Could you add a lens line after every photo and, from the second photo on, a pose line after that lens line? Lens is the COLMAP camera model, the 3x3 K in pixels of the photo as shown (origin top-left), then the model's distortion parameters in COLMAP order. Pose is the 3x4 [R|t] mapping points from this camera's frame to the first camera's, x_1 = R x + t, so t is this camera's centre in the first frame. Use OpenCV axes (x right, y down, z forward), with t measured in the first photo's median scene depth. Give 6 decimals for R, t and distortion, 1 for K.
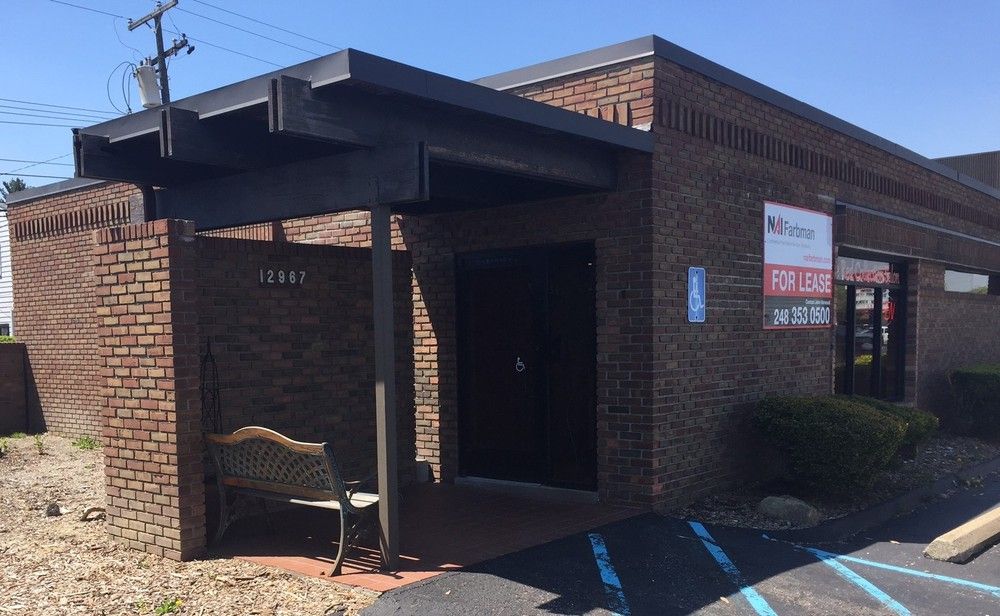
lens RADIAL K [[1002.2, 0, 496.9], [0, 1002.2, 417.4], [0, 0, 1]] dist [0.002455, -0.012203]
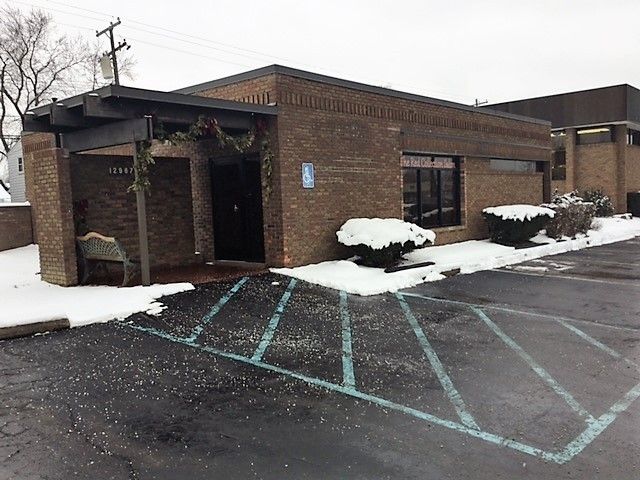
lens RADIAL K [[565.2, 0, 320.0], [0, 565.2, 240.0], [0, 0, 1]] dist [0.008303, 0.000306]
pose [[0.999832, -0.017624, 0.005048, 0.212790], [0.017672, 0.999798, -0.009543, 0.035099], [-0.004879, 0.009631, 0.999942, -0.268243]]
